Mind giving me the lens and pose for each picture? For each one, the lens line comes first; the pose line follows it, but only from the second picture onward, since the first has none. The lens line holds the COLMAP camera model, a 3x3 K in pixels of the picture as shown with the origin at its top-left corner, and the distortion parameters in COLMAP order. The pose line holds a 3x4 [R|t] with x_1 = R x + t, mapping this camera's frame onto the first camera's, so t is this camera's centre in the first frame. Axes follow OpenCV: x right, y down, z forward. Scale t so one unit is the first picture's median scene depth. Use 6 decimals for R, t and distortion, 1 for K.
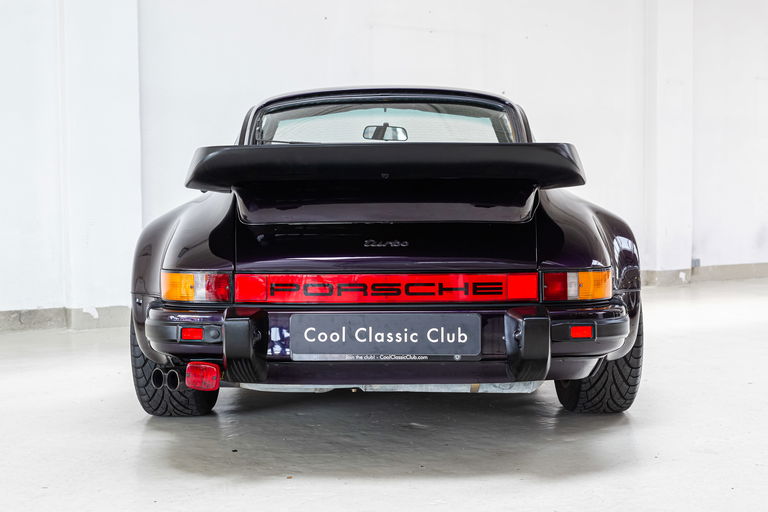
lens RADIAL K [[1065.1, 0, 385.0], [0, 1065.1, 255.0], [0, 0, 1]] dist [0.009602, 0.000000]
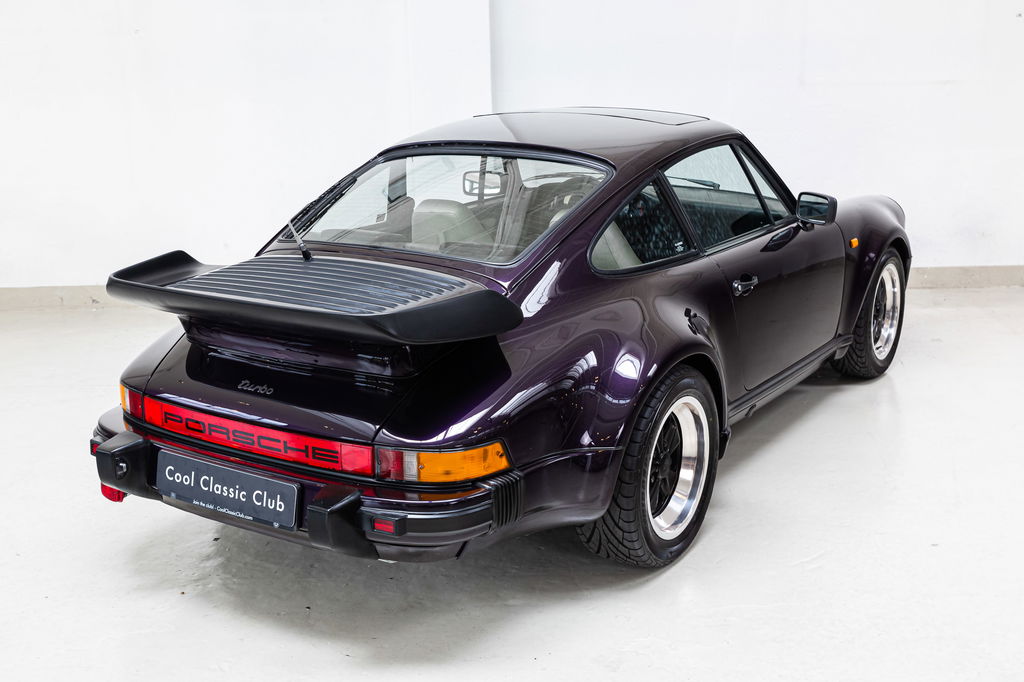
lens RADIAL K [[1228.4, 0, 512.1], [0, 1228.4, 341.4], [0, 0, 1]] dist [0.024813, 0.000000]
pose [[0.837484, 0.135490, -0.529399, 0.813782], [-0.017860, 0.975044, 0.221291, -0.315832], [0.546170, -0.175873, 0.819004, 0.232953]]
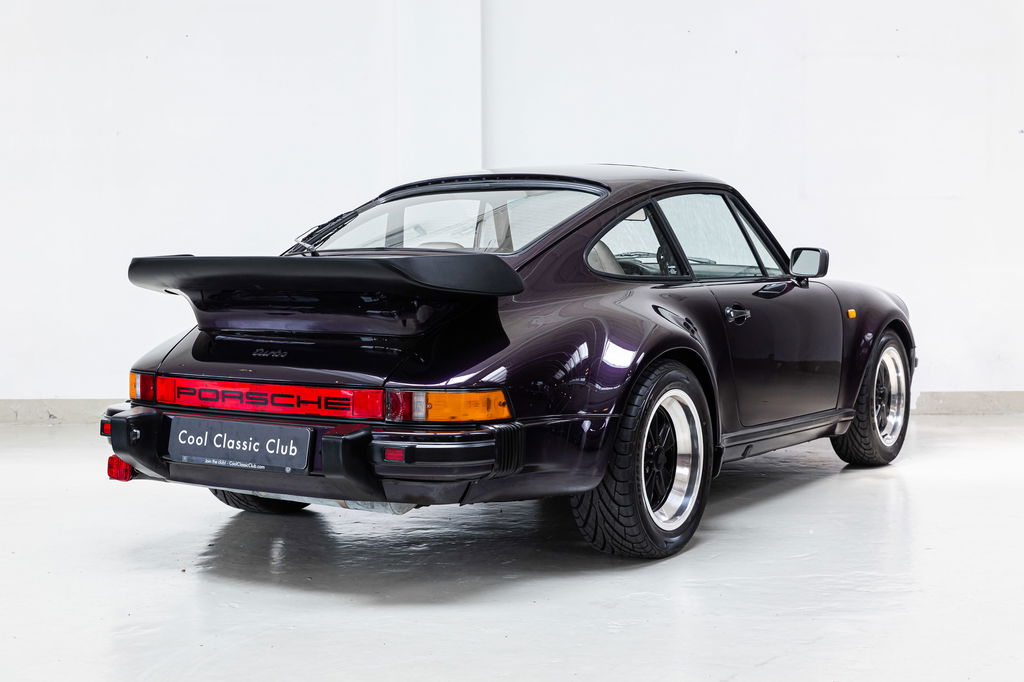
lens RADIAL K [[1502.0, 0, 511.1], [0, 1502.0, 341.9], [0, 0, 1]] dist [0.014726, 0.000000]
pose [[0.844988, 0.038130, -0.533425, 1.003392], [-0.030885, 0.999270, 0.022504, -0.063851], [0.533893, -0.002541, 0.845548, -0.093946]]
